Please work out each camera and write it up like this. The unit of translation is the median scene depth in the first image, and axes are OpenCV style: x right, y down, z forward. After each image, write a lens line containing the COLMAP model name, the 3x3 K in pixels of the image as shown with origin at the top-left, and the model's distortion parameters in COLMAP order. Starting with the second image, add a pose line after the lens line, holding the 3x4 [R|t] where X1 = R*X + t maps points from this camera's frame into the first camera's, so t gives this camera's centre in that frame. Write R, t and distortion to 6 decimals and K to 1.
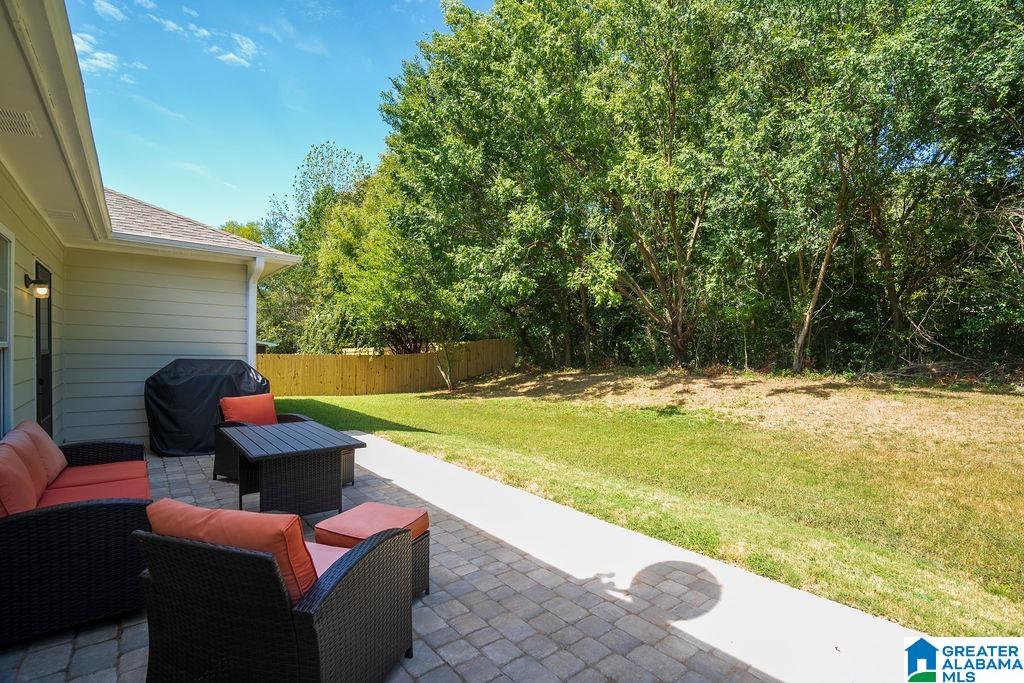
lens RADIAL K [[475.0, 0, 515.9], [0, 475.0, 342.5], [0, 0, 1]] dist [-0.062685, 0.022562]
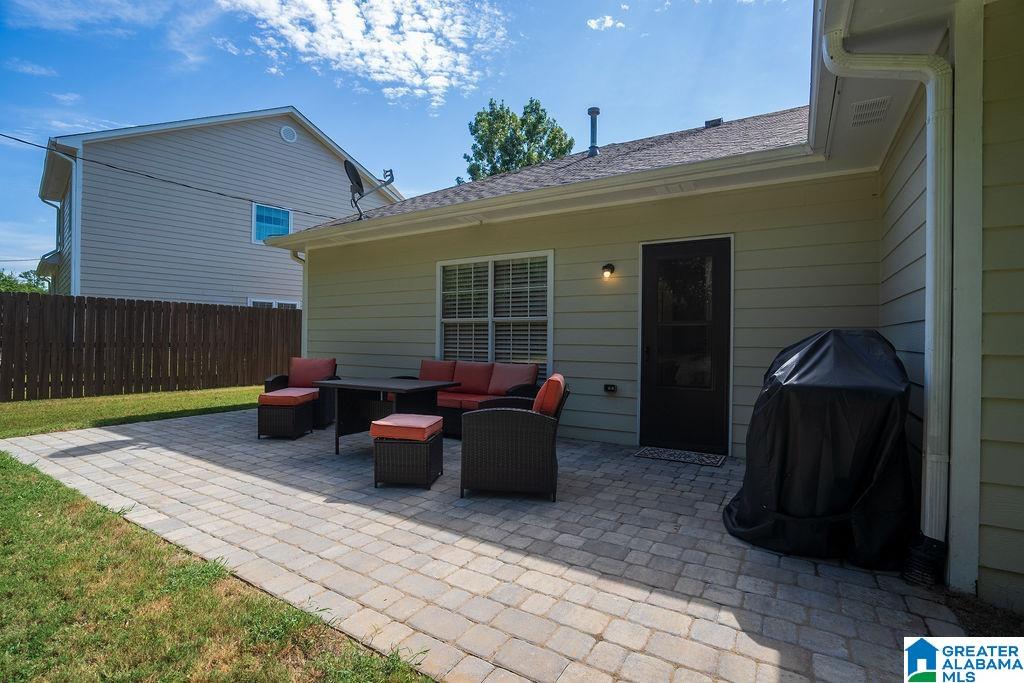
lens RADIAL K [[475.0, 0, 515.9], [0, 475.0, 342.5], [0, 0, 1]] dist [-0.062685, 0.022562]
pose [[-0.945659, -0.024989, -0.324198, -0.437878], [-0.022334, 0.999680, -0.011910, 0.113395], [0.324392, -0.004022, -0.945914, 2.510639]]
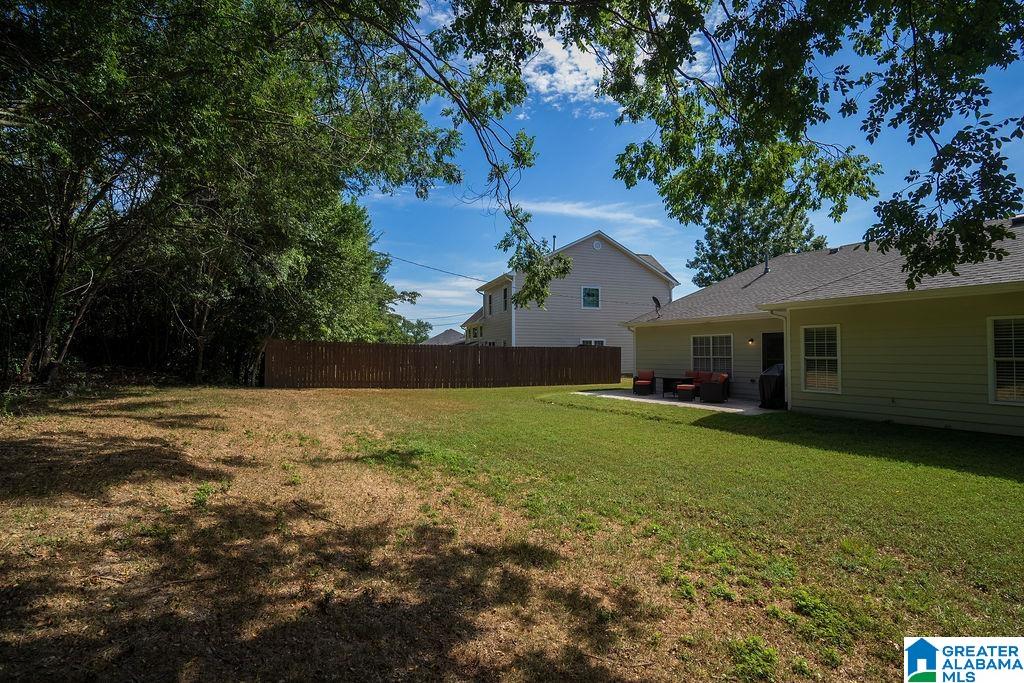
lens RADIAL K [[510.5, 0, 501.2], [0, 510.5, 339.6], [0, 0, 1]] dist [-0.059515, 0.000318]
pose [[-0.984466, -0.013061, 0.175089, 0.302576], [-0.020193, 0.999035, -0.039011, 0.079334], [-0.174411, -0.041941, -0.983779, 6.306876]]
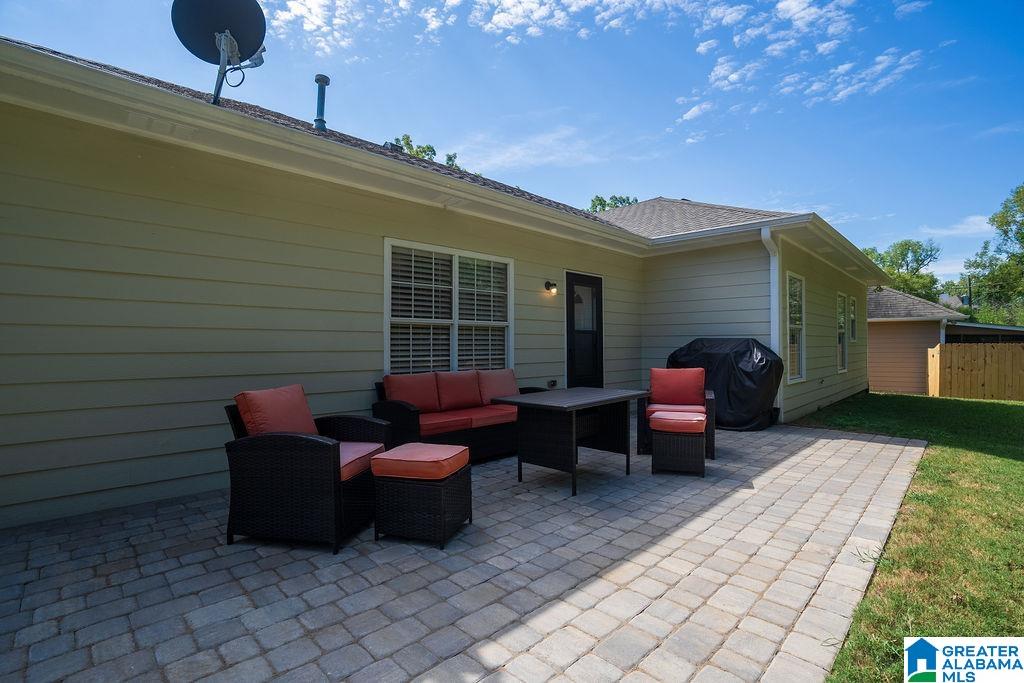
lens RADIAL K [[475.0, 0, 515.9], [0, 475.0, 342.5], [0, 0, 1]] dist [-0.062685, 0.022562]
pose [[0.090855, -0.023276, -0.995592, 0.631152], [0.019552, 0.999576, -0.021585, 0.112228], [0.995672, -0.017505, 0.091271, 0.856356]]
